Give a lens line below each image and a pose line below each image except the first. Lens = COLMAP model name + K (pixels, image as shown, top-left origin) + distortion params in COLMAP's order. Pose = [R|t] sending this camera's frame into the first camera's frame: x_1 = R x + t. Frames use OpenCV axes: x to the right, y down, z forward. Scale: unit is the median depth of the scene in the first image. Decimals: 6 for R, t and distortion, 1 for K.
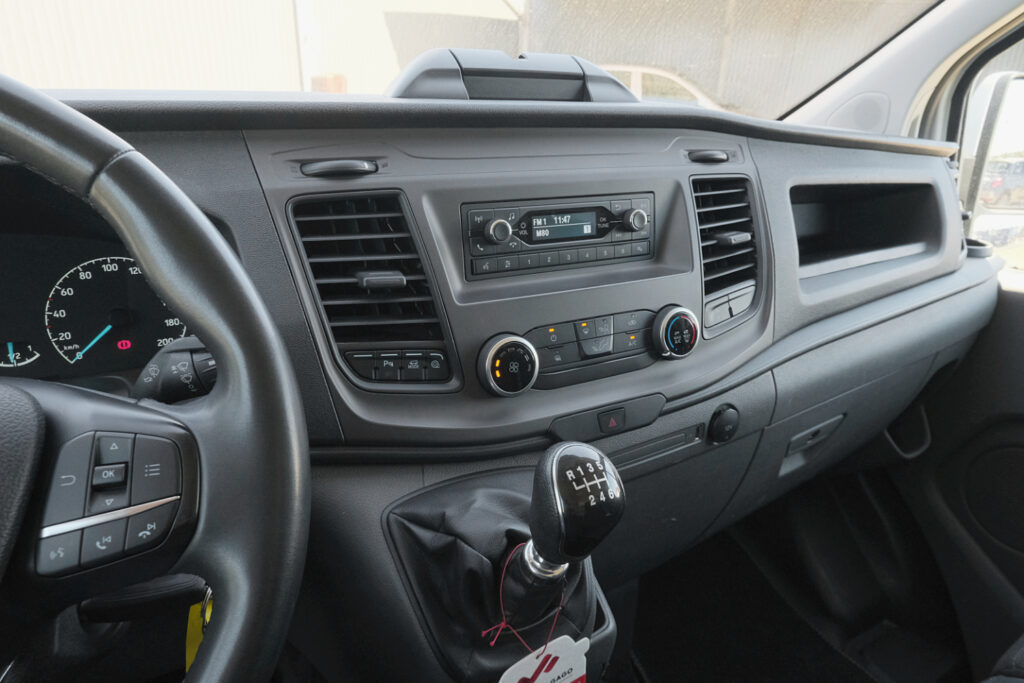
lens RADIAL K [[645.0, 0, 504.5], [0, 645.0, 344.2], [0, 0, 1]] dist [0.004770, -0.005965]
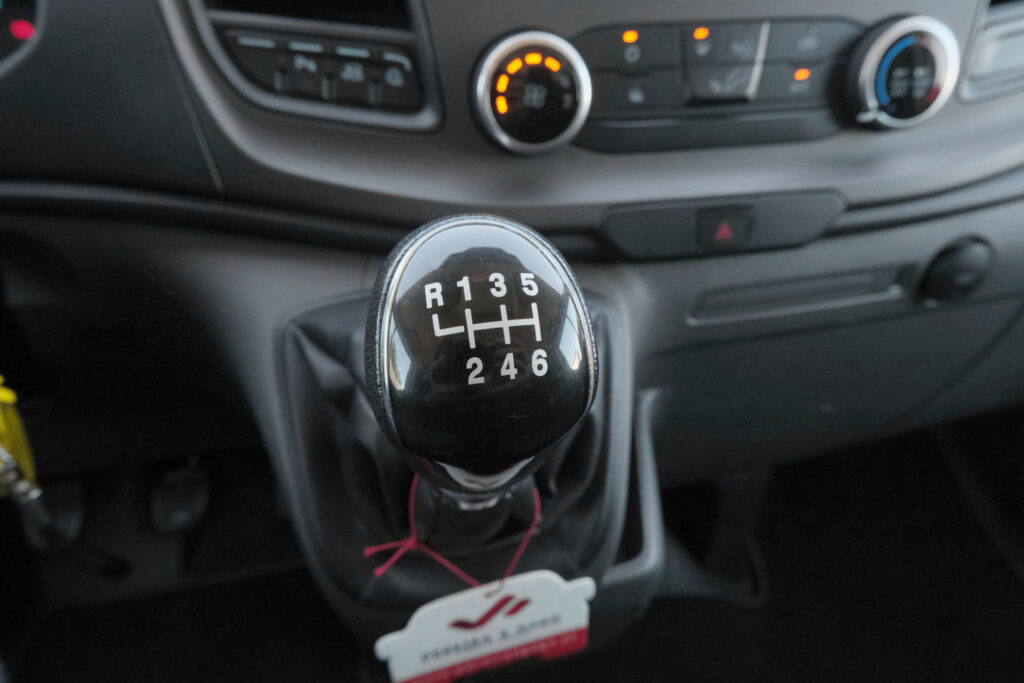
lens RADIAL K [[645.0, 0, 506.6], [0, 645.0, 334.3], [0, 0, 1]] dist [0.004770, -0.005965]
pose [[0.948228, 0.171963, -0.267007, 0.157450], [-0.098451, 0.958470, 0.267662, 0.078673], [0.301946, -0.227518, 0.925778, 0.430773]]
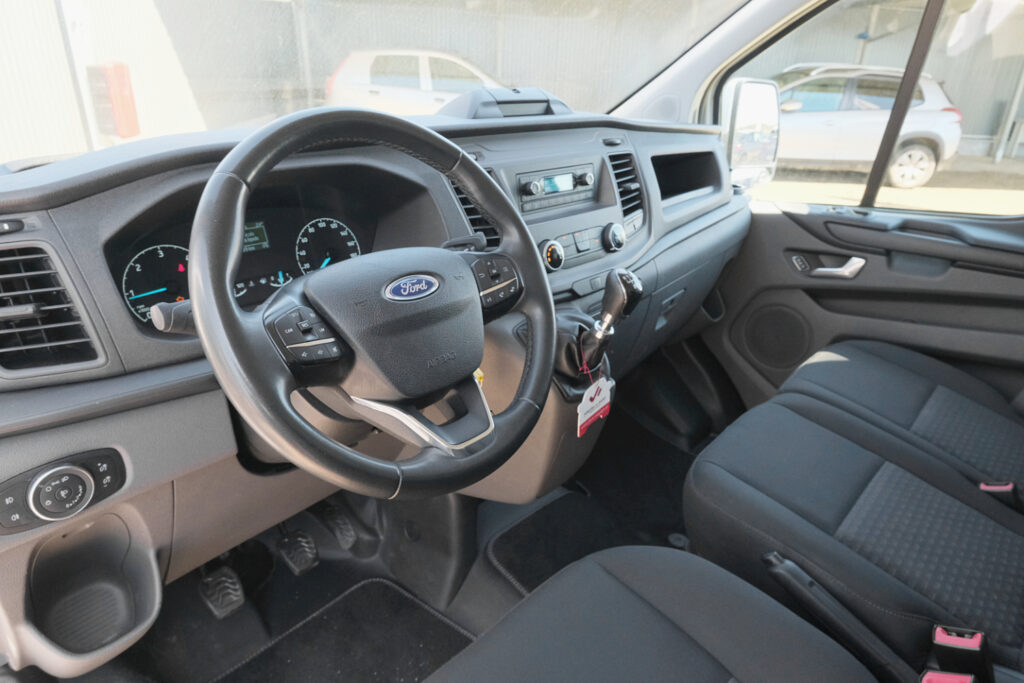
lens RADIAL K [[645.0, 0, 516.6], [0, 645.0, 345.6], [0, 0, 1]] dist [0.004770, -0.005965]
pose [[0.943686, -0.140155, 0.299688, -0.679815], [0.131796, 0.990112, 0.048035, 0.183418], [-0.303457, -0.005832, 0.952827, -0.785568]]
